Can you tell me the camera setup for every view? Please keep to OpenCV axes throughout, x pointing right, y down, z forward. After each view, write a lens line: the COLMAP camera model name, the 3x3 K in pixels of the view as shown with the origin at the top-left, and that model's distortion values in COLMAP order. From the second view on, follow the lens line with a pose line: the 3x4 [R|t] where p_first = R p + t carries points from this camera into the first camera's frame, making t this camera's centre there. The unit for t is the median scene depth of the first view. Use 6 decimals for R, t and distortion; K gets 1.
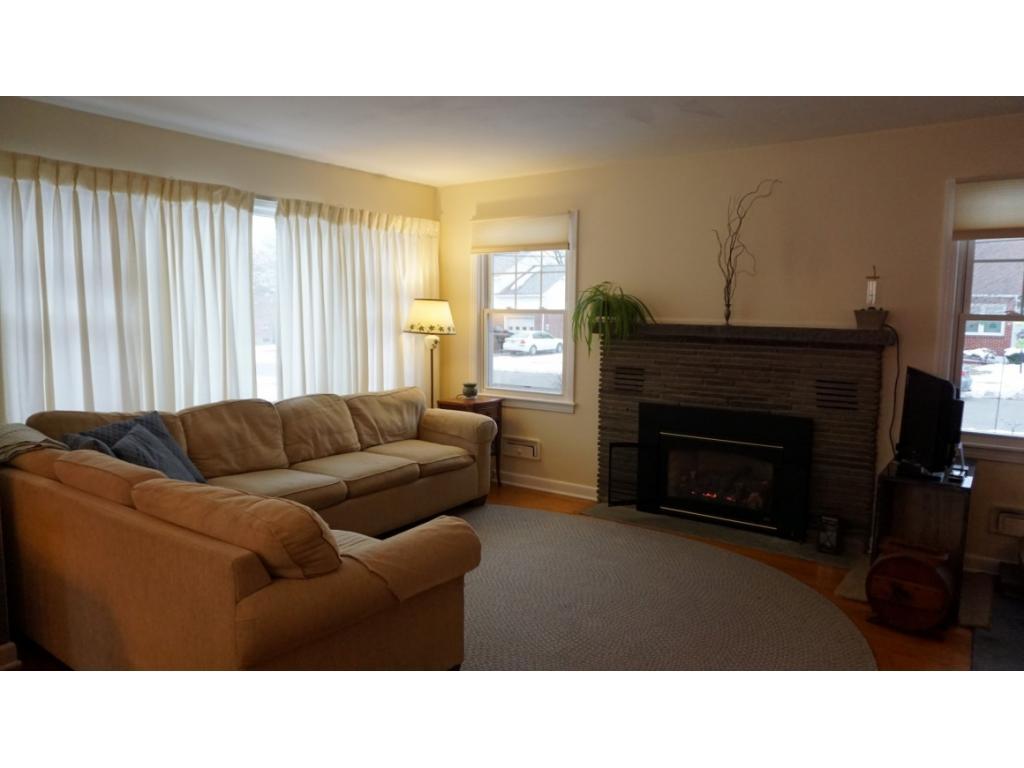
lens RADIAL K [[685.5, 0, 520.4], [0, 685.5, 386.4], [0, 0, 1]] dist [-0.047747, 0.032559]
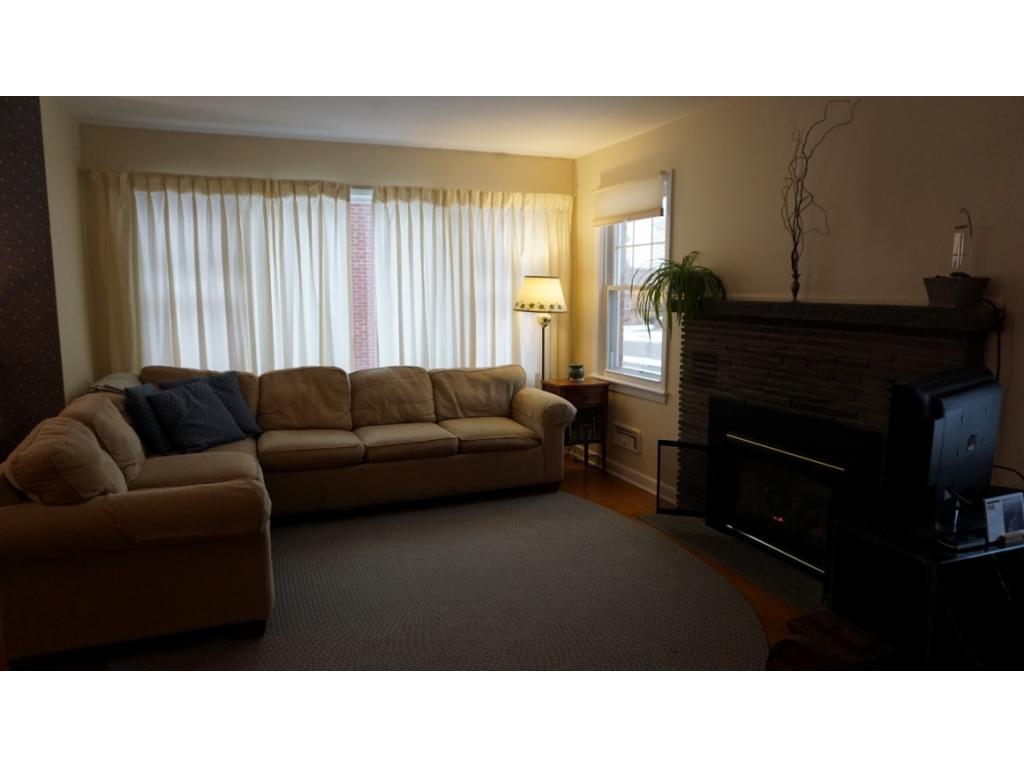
lens RADIAL K [[685.5, 0, 514.6], [0, 685.5, 391.7], [0, 0, 1]] dist [-0.047747, 0.032559]
pose [[0.839028, 0.069410, -0.539642, 0.437488], [-0.051250, 0.997502, 0.048618, -0.010299], [0.541668, -0.013135, 0.840490, 0.182963]]
